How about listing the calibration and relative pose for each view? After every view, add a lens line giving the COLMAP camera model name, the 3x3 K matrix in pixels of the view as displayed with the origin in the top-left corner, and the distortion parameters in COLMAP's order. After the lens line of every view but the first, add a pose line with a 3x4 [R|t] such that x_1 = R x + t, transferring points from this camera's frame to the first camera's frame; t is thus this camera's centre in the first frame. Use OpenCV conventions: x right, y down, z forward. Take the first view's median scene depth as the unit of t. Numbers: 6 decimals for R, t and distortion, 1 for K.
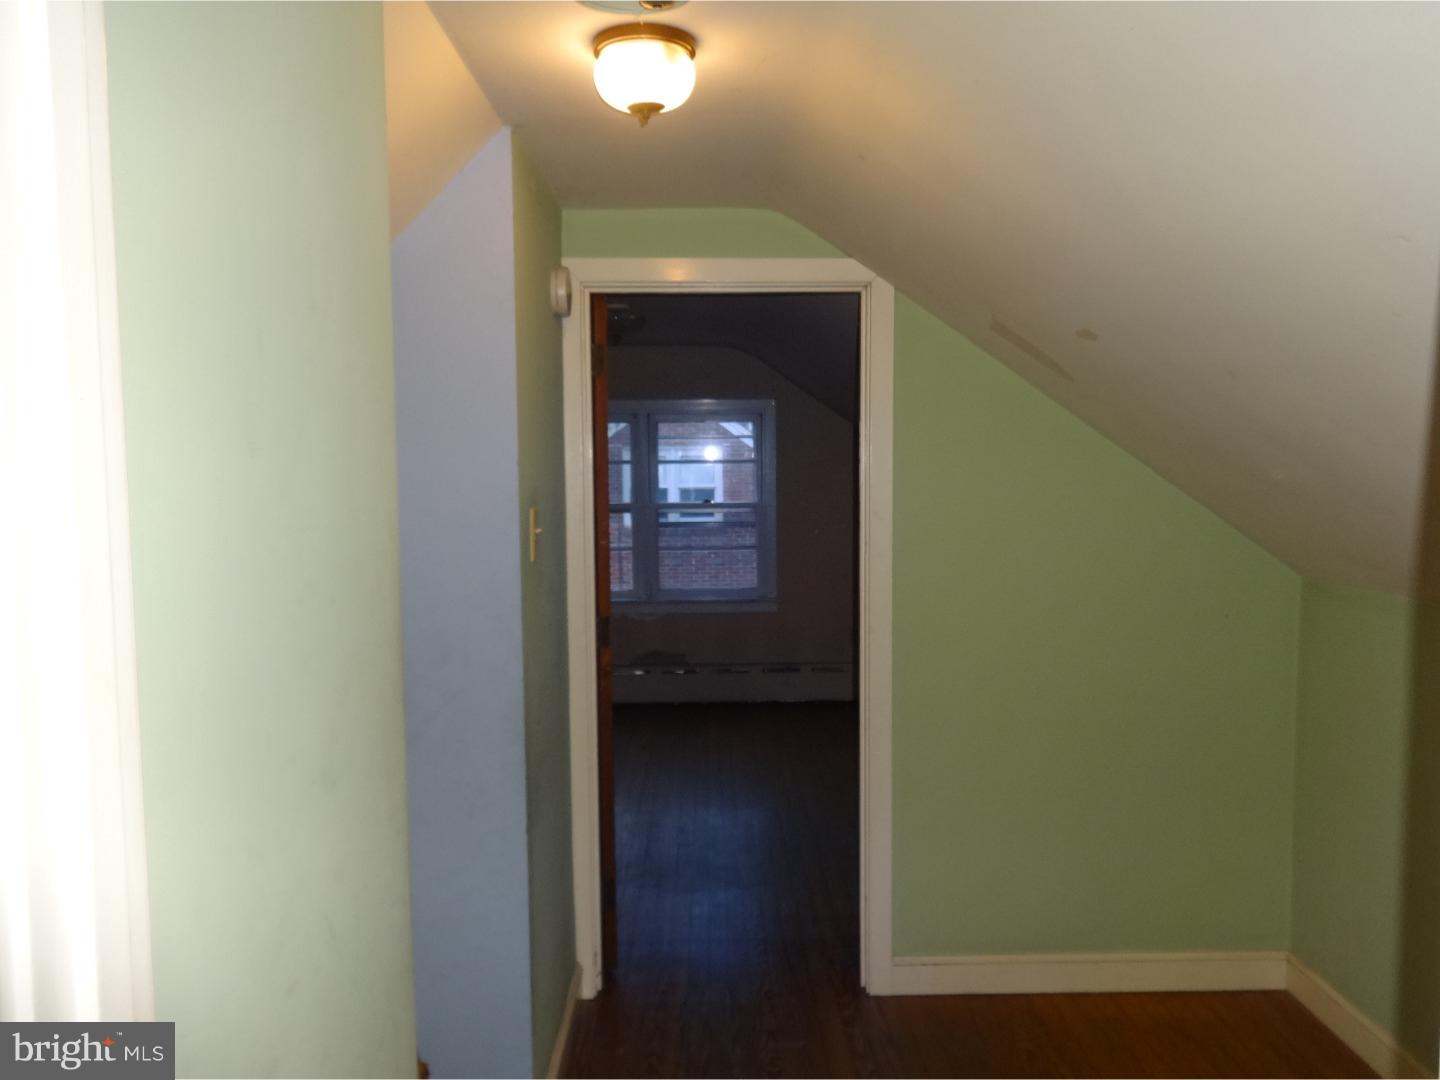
lens RADIAL K [[1085.3, 0, 718.6], [0, 1085.3, 536.3], [0, 0, 1]] dist [0.015652, -0.007367]
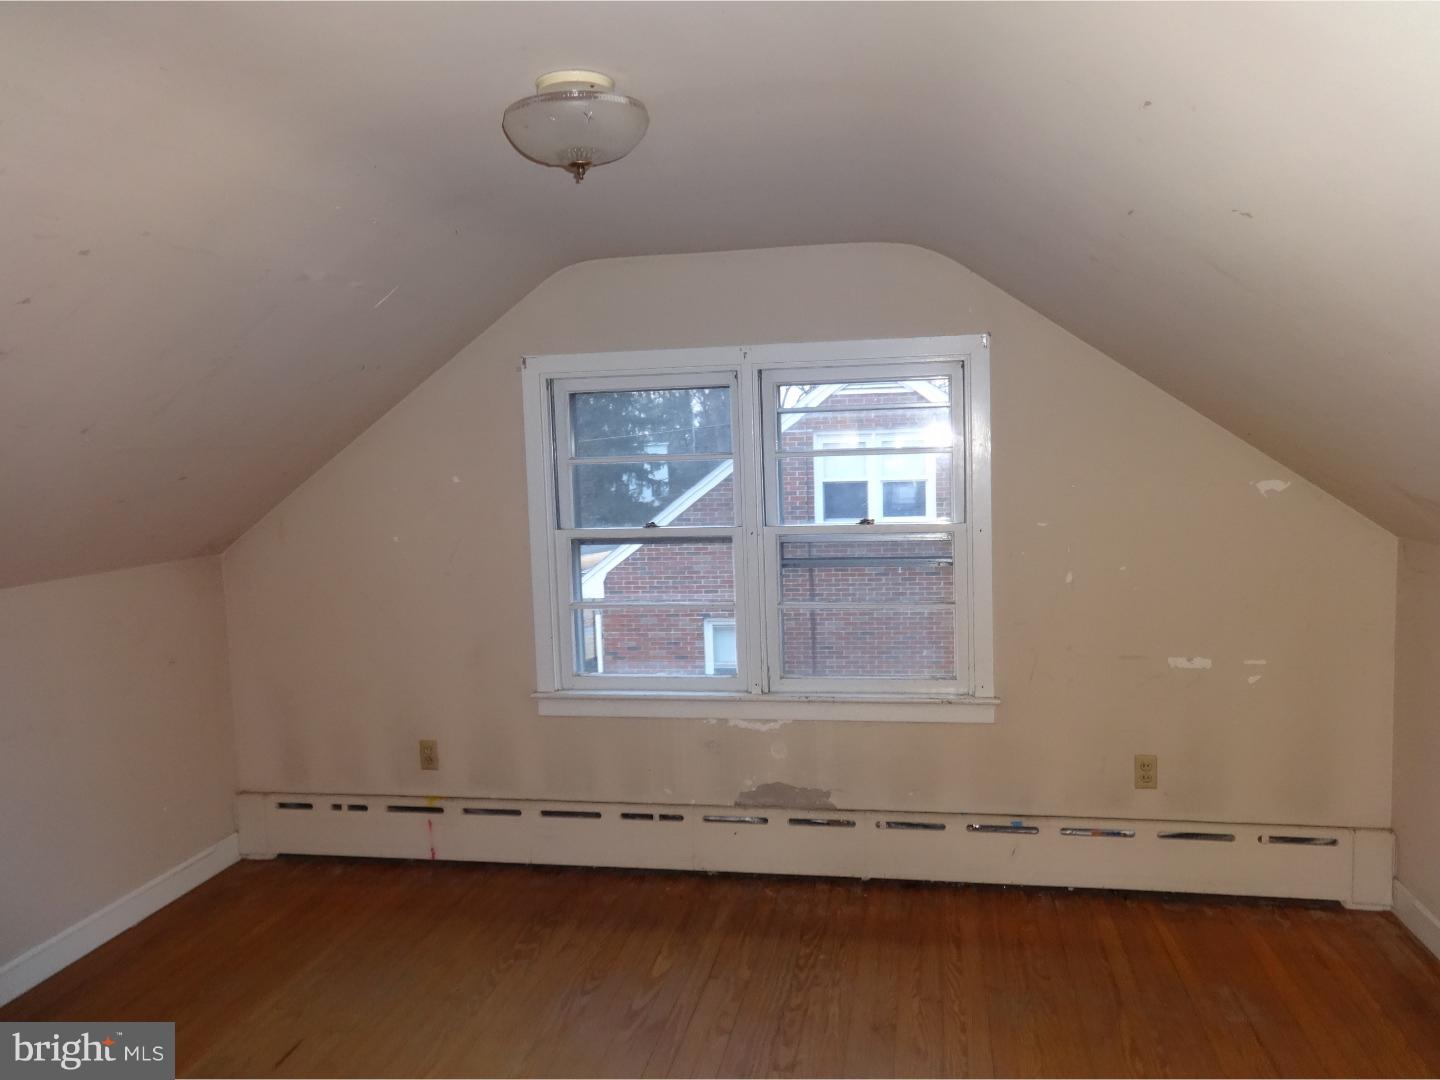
lens RADIAL K [[1085.3, 0, 724.8], [0, 1085.3, 541.5], [0, 0, 1]] dist [0.015652, -0.007367]
pose [[0.979616, -0.005336, -0.200808, 0.030862], [0.008590, 0.999845, 0.015337, -0.031703], [0.200695, -0.016749, 0.979511, 0.434508]]
